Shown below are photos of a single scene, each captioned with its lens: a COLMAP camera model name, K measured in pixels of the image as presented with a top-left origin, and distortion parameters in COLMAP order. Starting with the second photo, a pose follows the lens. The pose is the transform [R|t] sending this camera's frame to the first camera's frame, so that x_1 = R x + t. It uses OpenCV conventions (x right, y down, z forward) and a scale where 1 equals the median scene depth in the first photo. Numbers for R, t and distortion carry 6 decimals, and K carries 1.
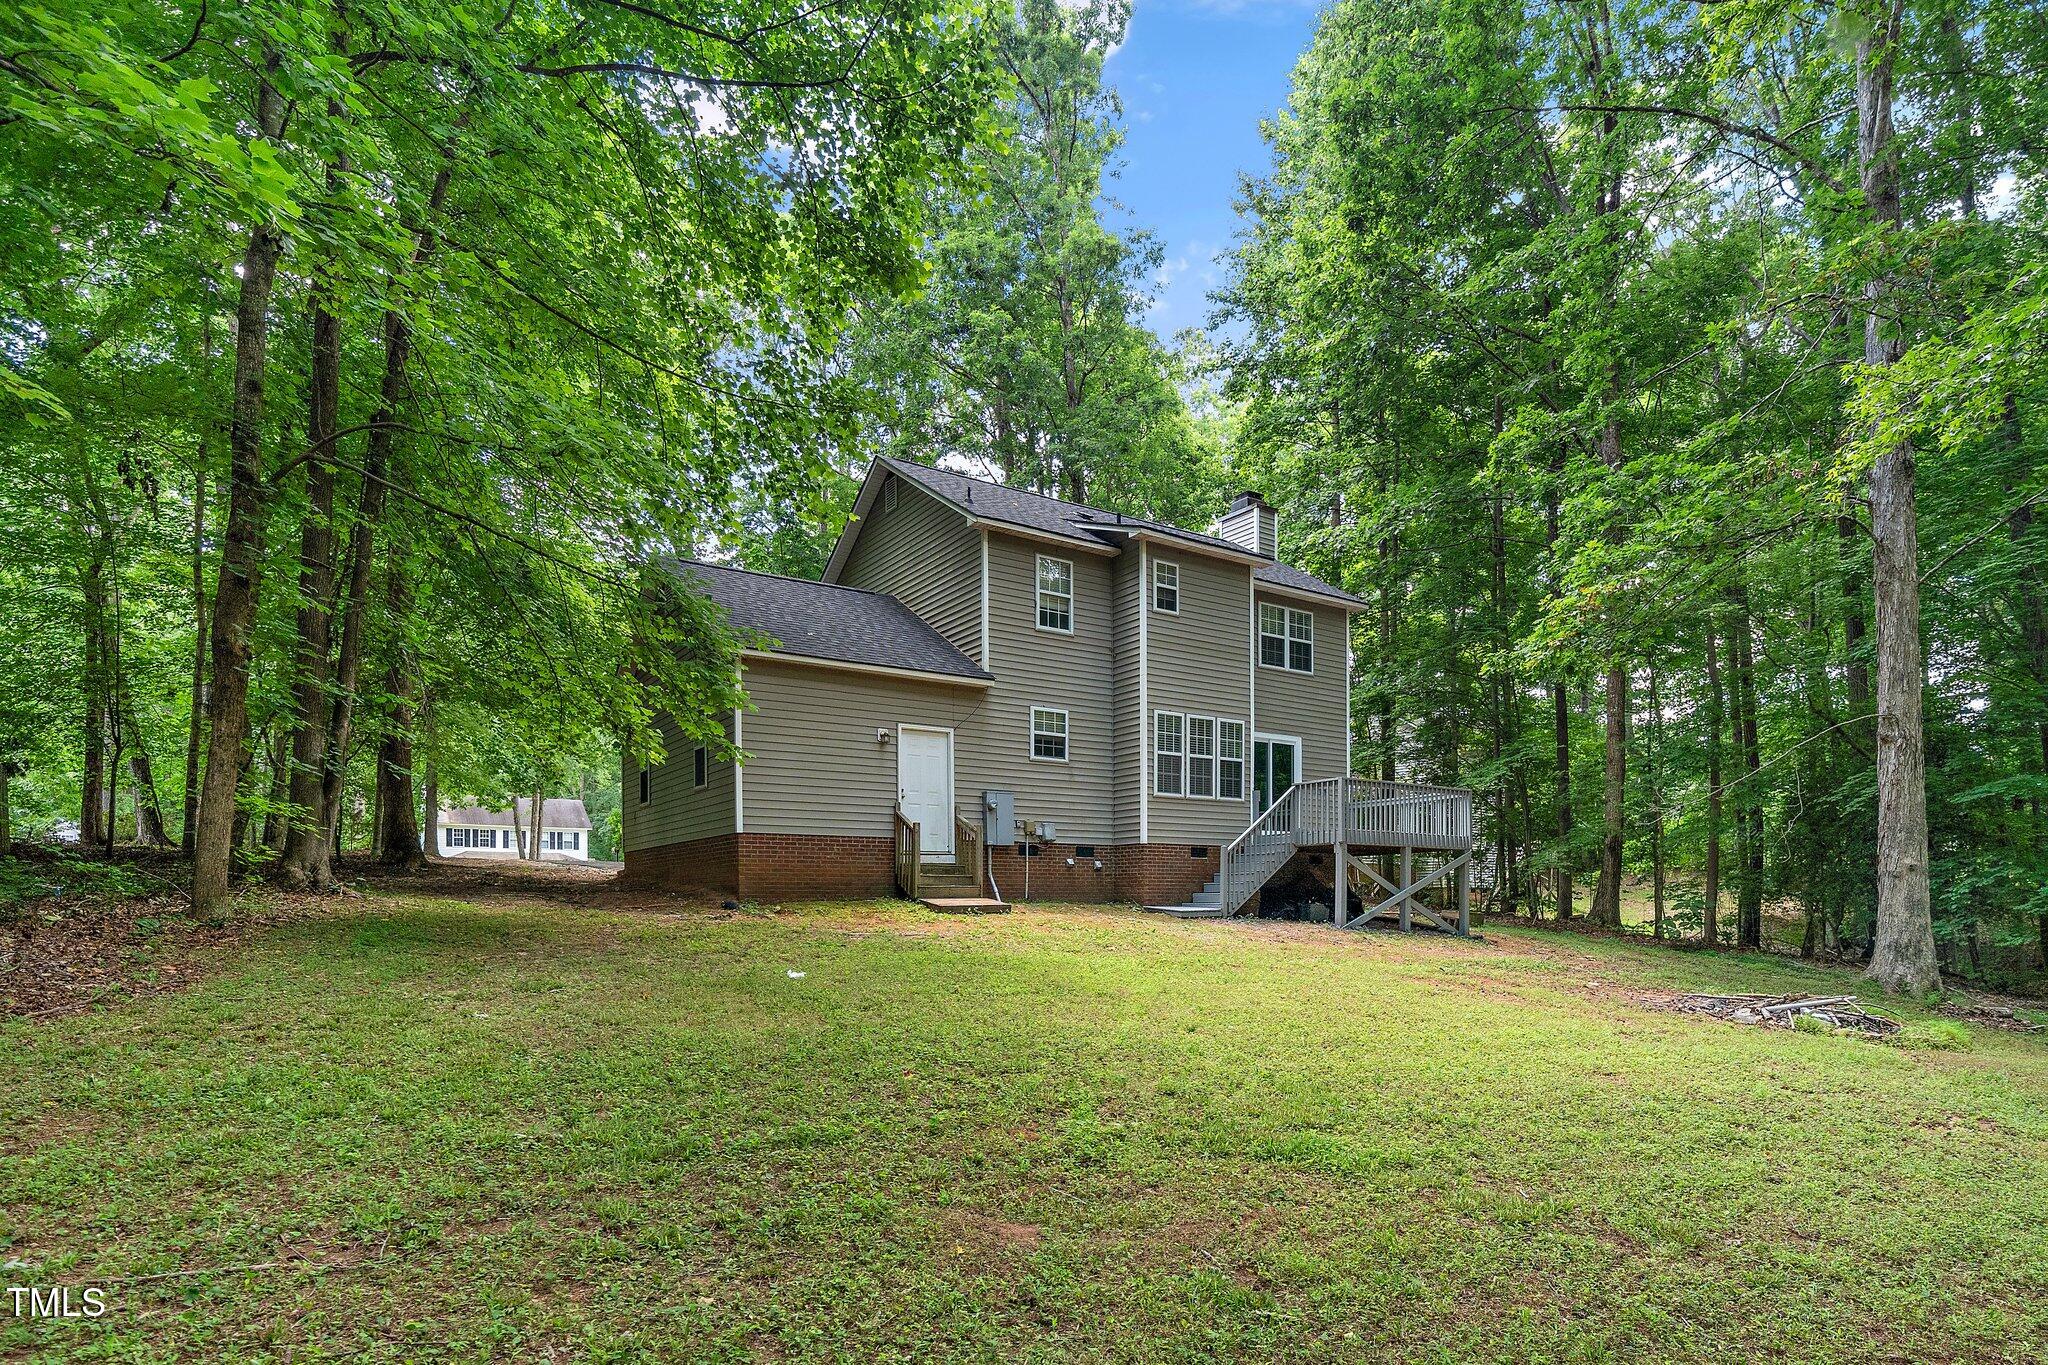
lens RADIAL K [[882.9, 0, 1023.5], [0, 882.9, 681.9], [0, 0, 1]] dist [0.001316, 0.000142]
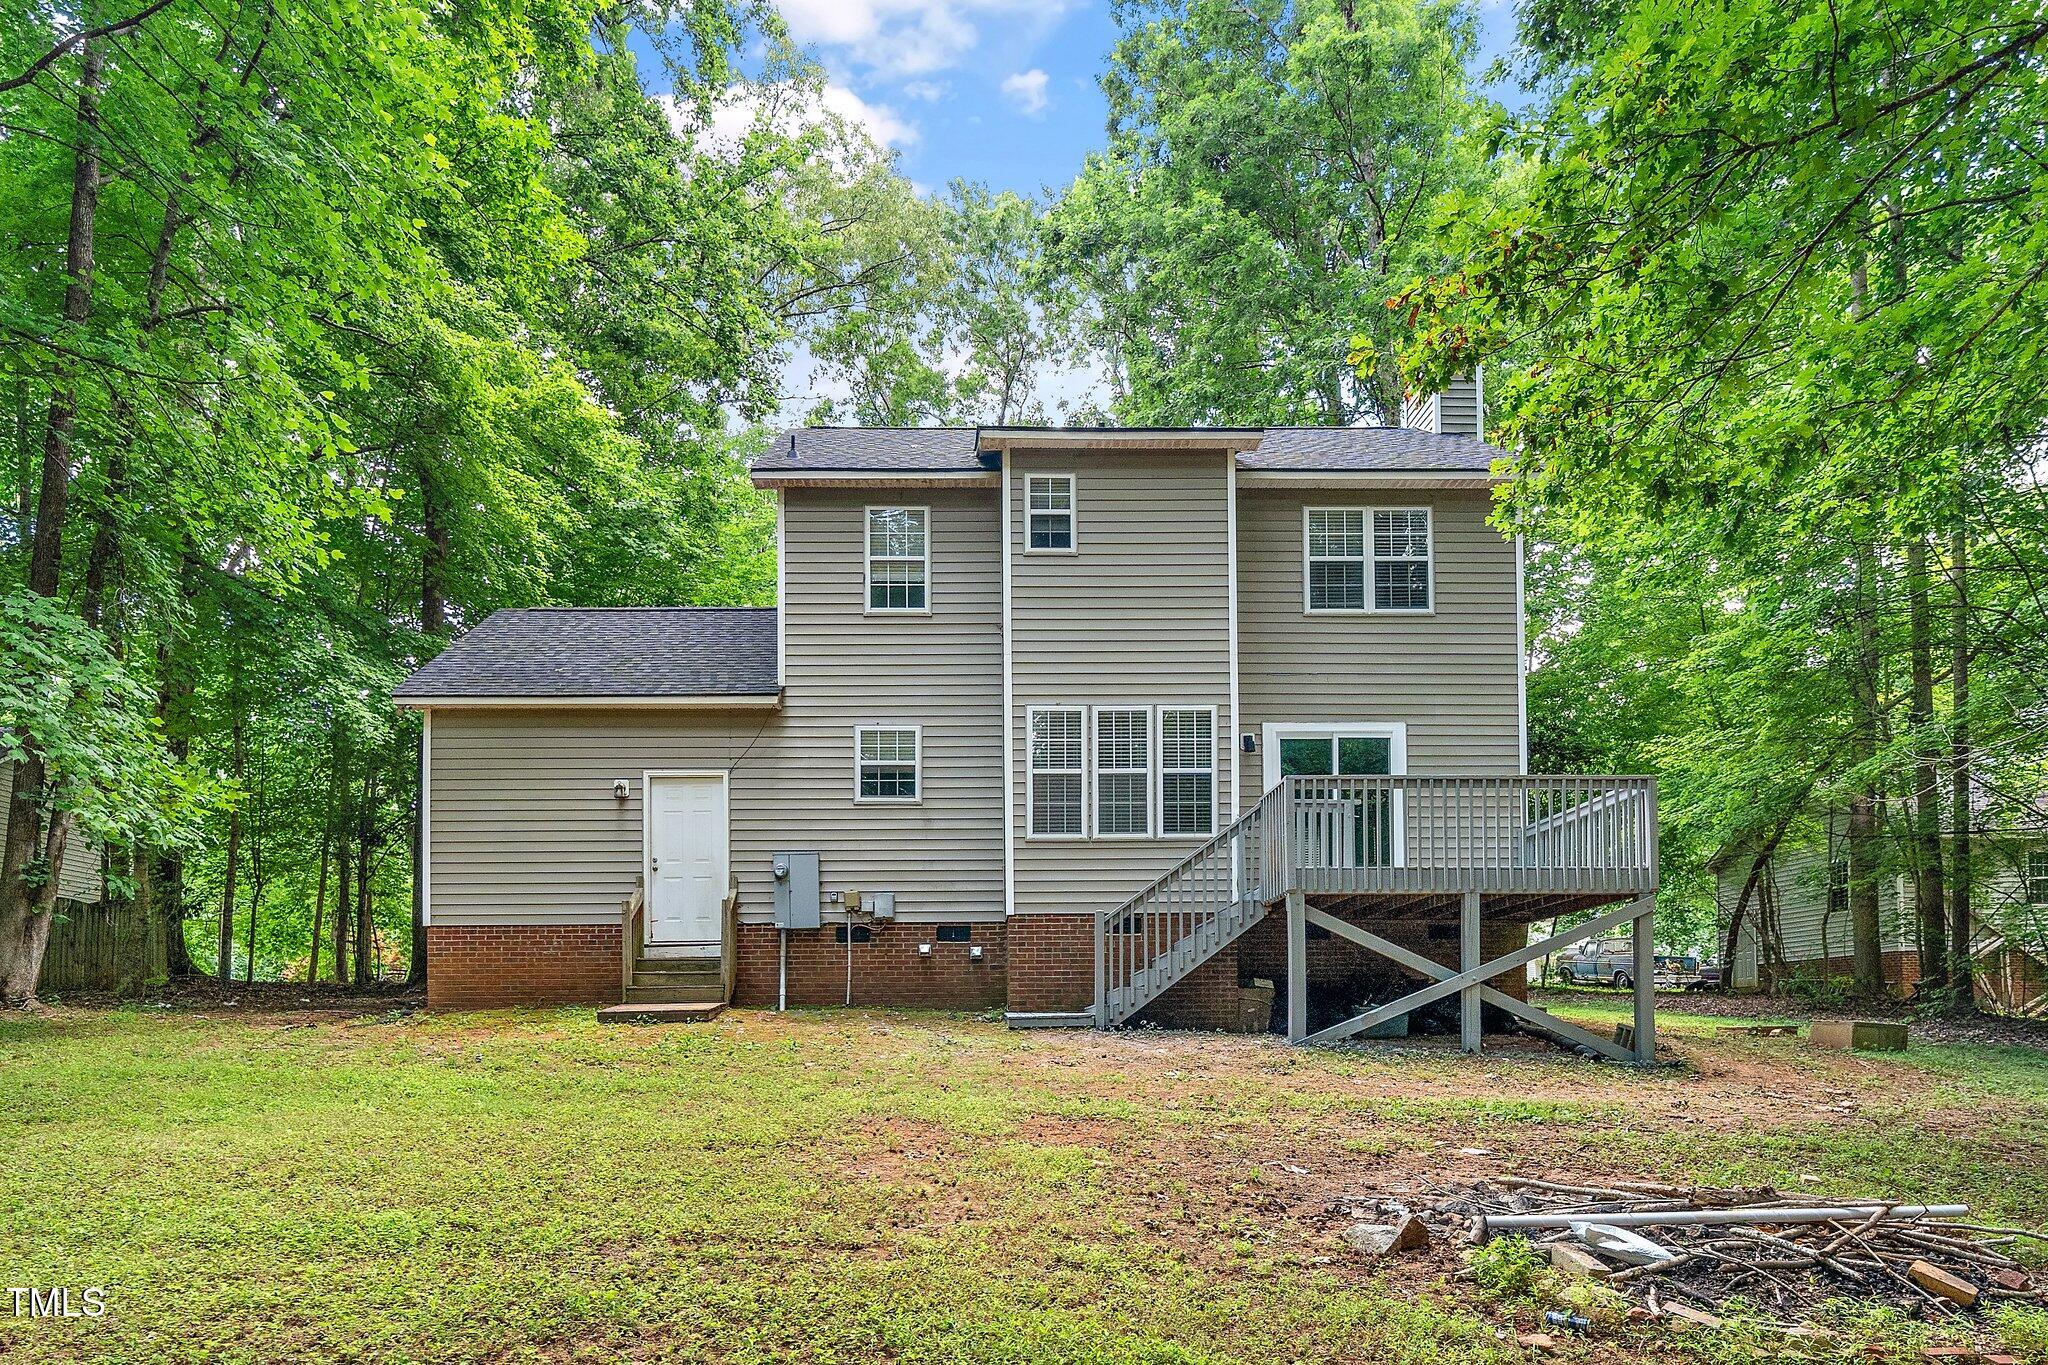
lens RADIAL K [[1136.7, 0, 1023.3], [0, 1136.7, 761.4], [0, 0, 1]] dist [0.000064, -0.000162]
pose [[0.886463, -0.118223, -0.447445, 0.508012], [0.121409, 0.992366, -0.021670, 0.088522], [0.446592, -0.035114, 0.894049, 0.264377]]
